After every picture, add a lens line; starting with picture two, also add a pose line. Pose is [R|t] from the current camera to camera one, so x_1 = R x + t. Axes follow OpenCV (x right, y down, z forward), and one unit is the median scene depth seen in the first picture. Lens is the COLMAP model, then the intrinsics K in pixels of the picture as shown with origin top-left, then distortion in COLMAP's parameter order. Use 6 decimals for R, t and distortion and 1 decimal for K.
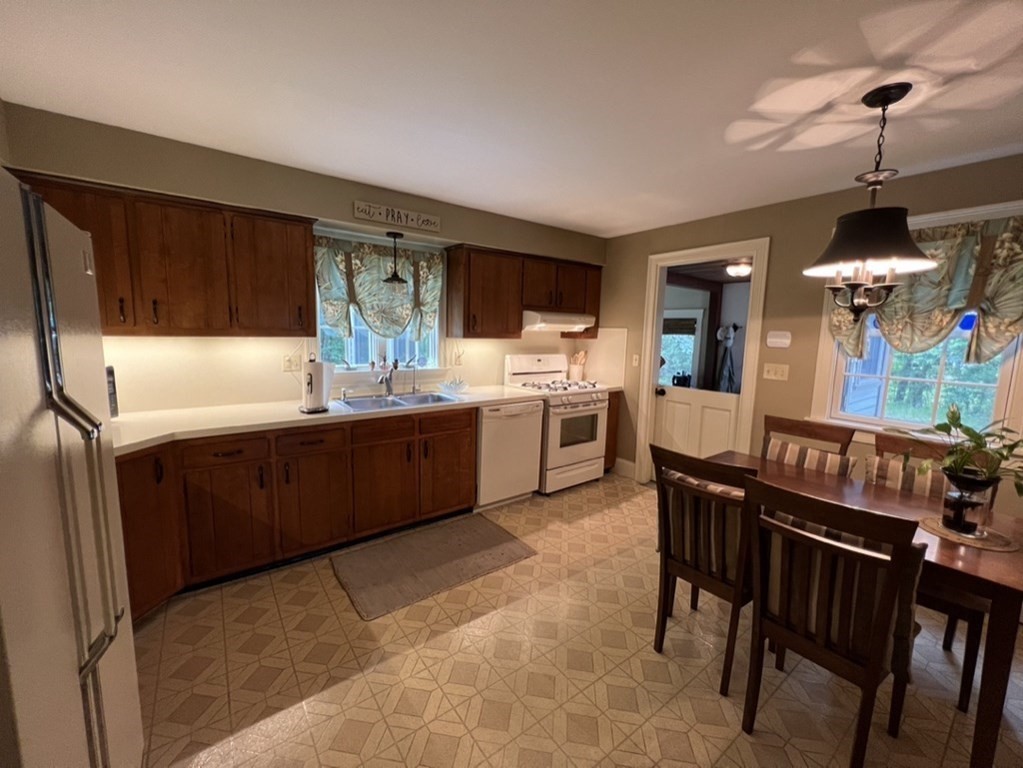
lens RADIAL K [[410.0, 0, 511.8], [0, 410.0, 382.1], [0, 0, 1]] dist [-0.002487, 0.000250]
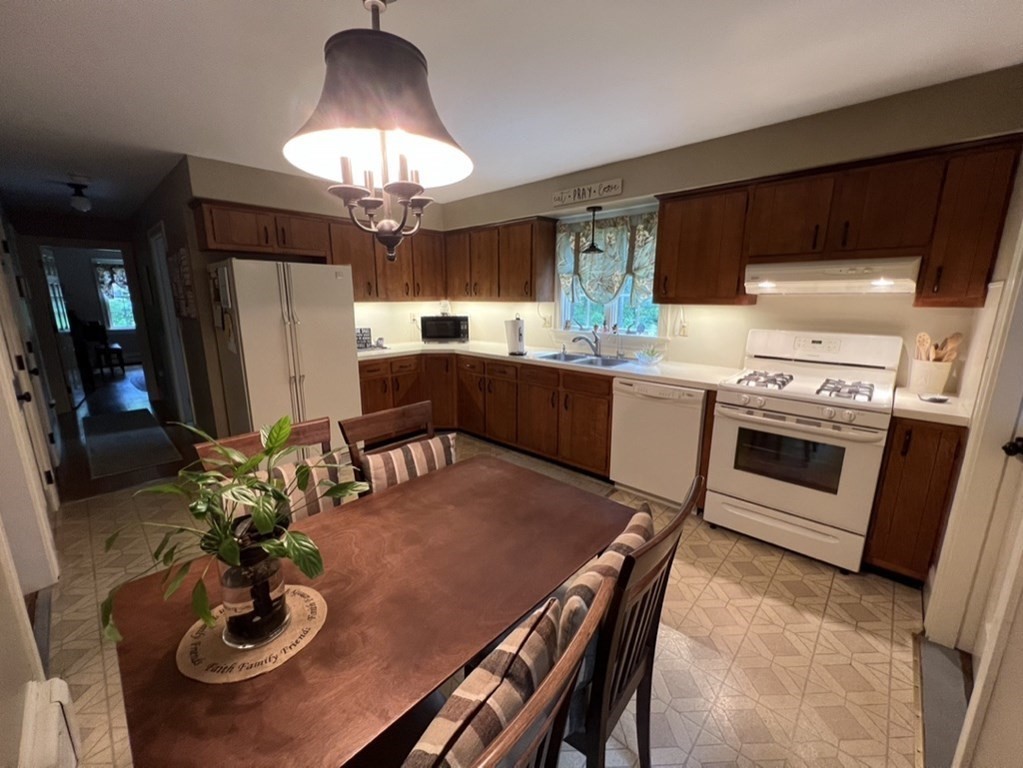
lens RADIAL K [[410.0, 0, 509.5], [0, 410.0, 382.6], [0, 0, 1]] dist [-0.002487, 0.000250]
pose [[0.176299, 0.181931, -0.967378, 0.699278], [-0.118536, 0.979543, 0.162616, -0.045332], [0.977173, 0.086000, 0.194258, 0.511483]]
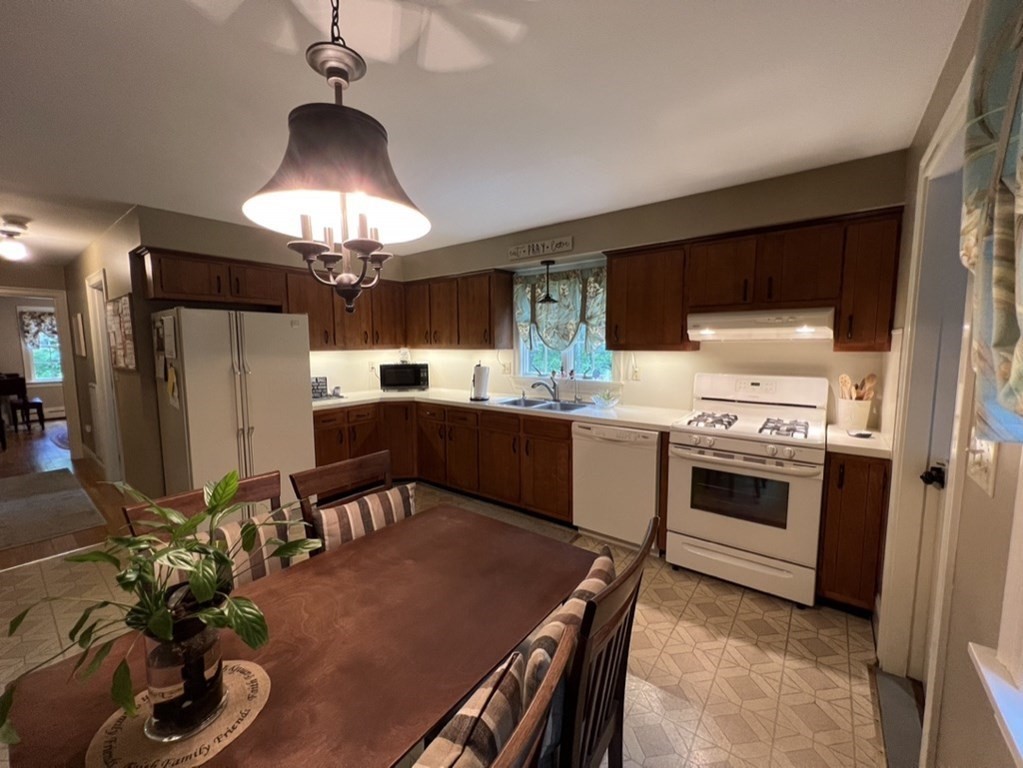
lens RADIAL K [[410.0, 0, 509.3], [0, 410.0, 382.3], [0, 0, 1]] dist [-0.002487, 0.000250]
pose [[0.269017, 0.068683, -0.960683, 0.706306], [-0.107580, 0.993355, 0.040894, -0.047085], [0.957108, 0.092349, 0.274619, 0.512232]]
